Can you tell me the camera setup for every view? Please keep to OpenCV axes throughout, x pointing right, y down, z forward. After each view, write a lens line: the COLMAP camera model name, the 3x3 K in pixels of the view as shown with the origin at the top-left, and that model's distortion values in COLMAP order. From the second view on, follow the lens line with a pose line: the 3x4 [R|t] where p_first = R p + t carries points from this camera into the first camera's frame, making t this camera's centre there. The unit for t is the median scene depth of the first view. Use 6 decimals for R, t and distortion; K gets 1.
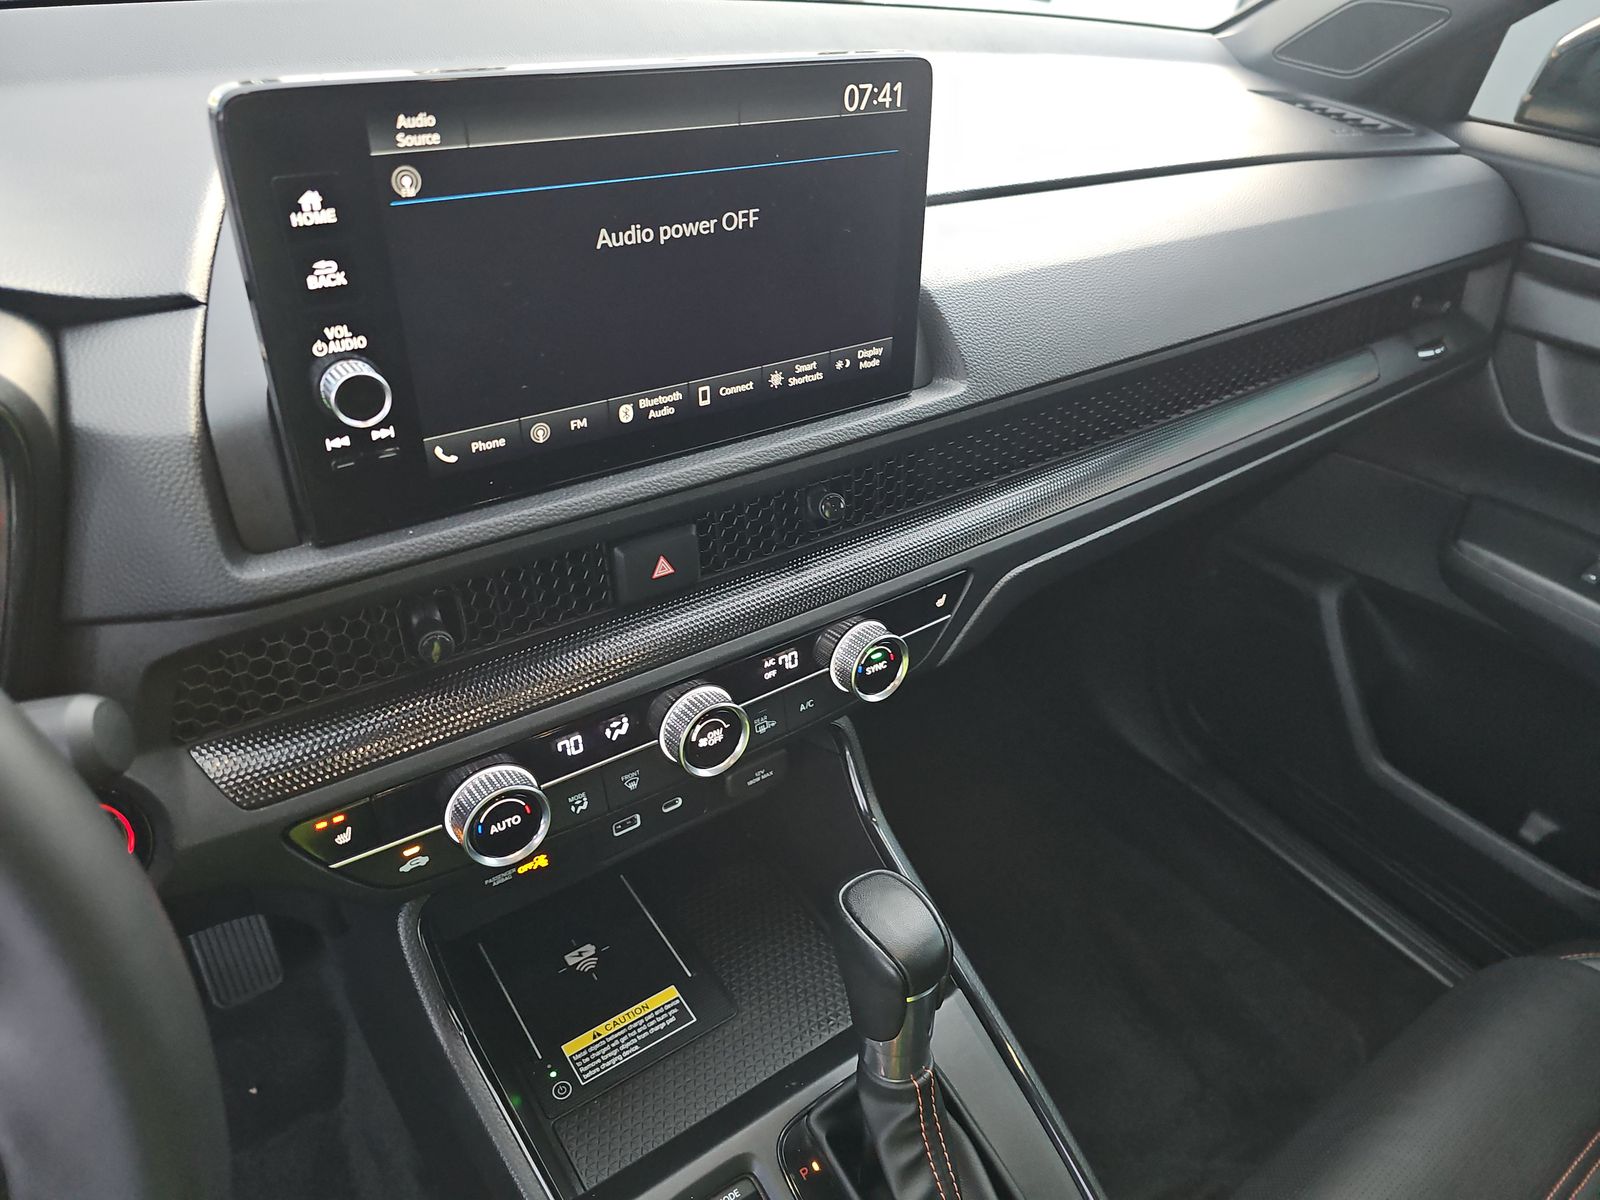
lens RADIAL K [[1039.4, 0, 796.7], [0, 1039.4, 598.1], [0, 0, 1]] dist [0.005213, -0.020040]
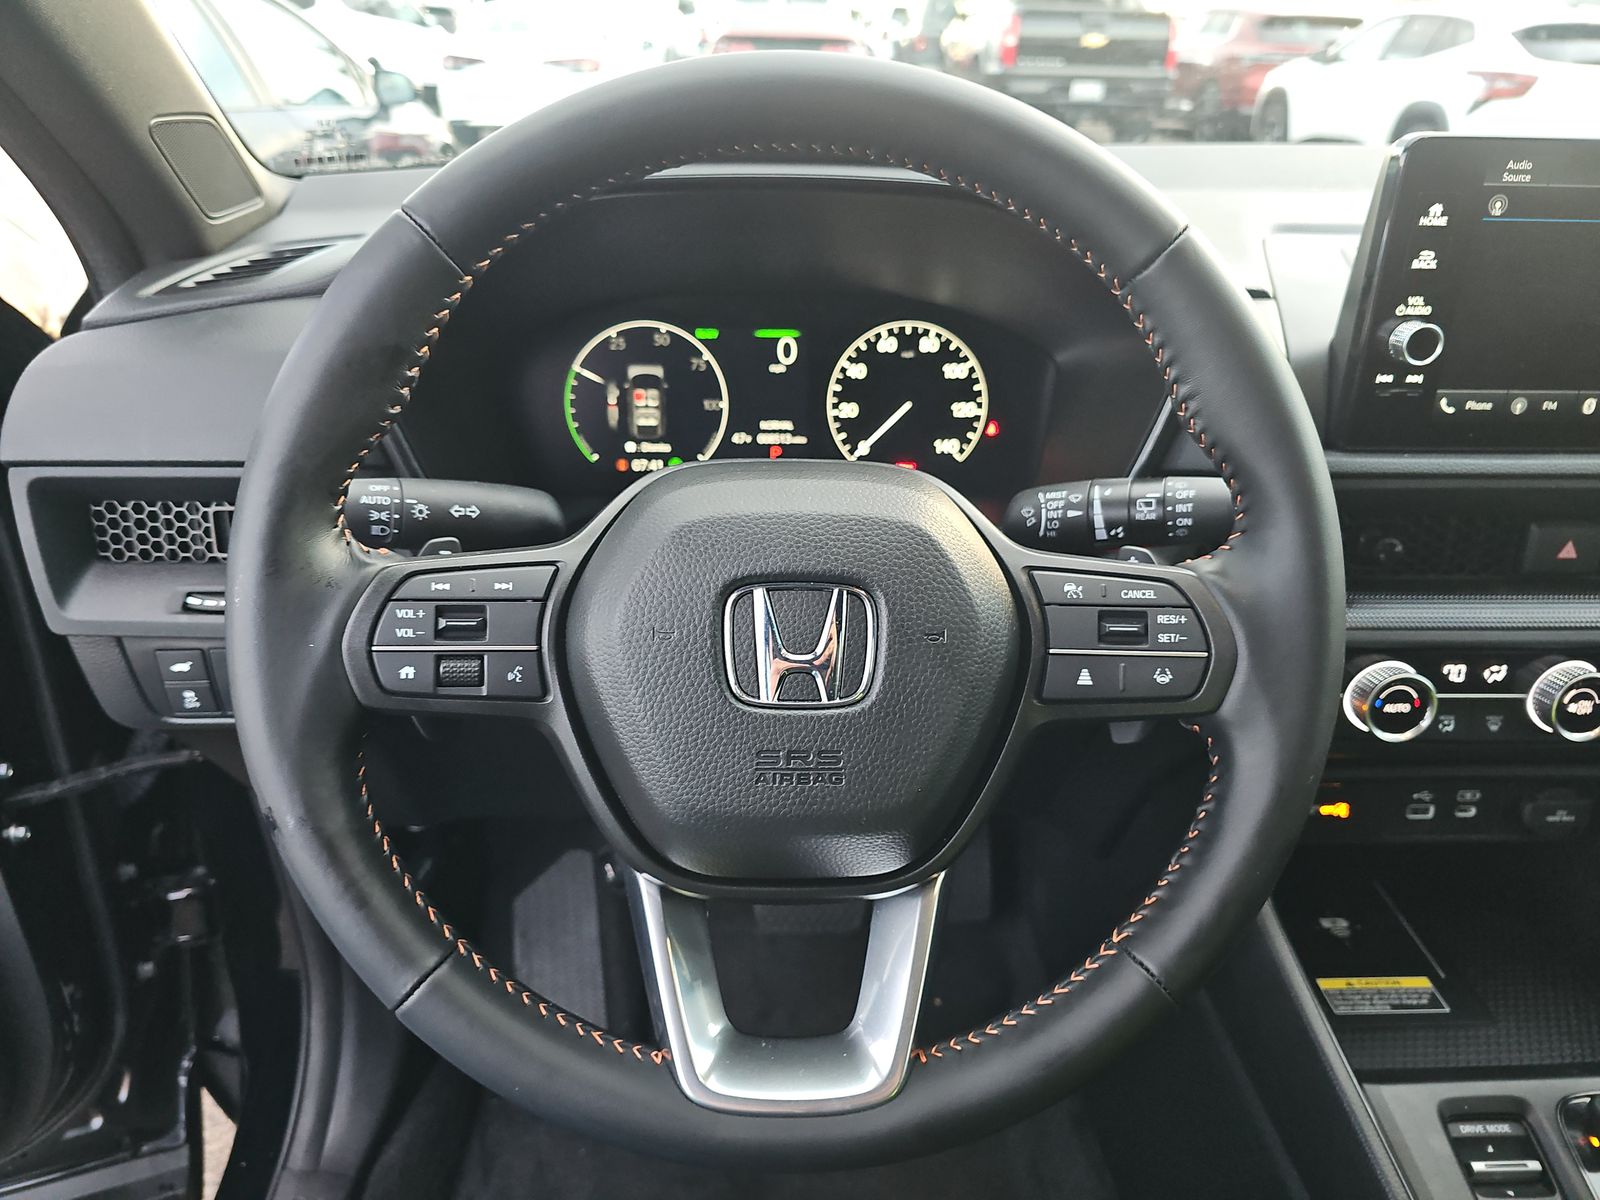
lens RADIAL K [[1039.4, 0, 828.4], [0, 1039.4, 590.1], [0, 0, 1]] dist [0.005213, -0.020040]
pose [[0.834329, 0.195208, -0.515547, -0.233876], [-0.285090, 0.953223, -0.100442, 0.403743], [0.471824, 0.230779, 0.850954, -0.423807]]
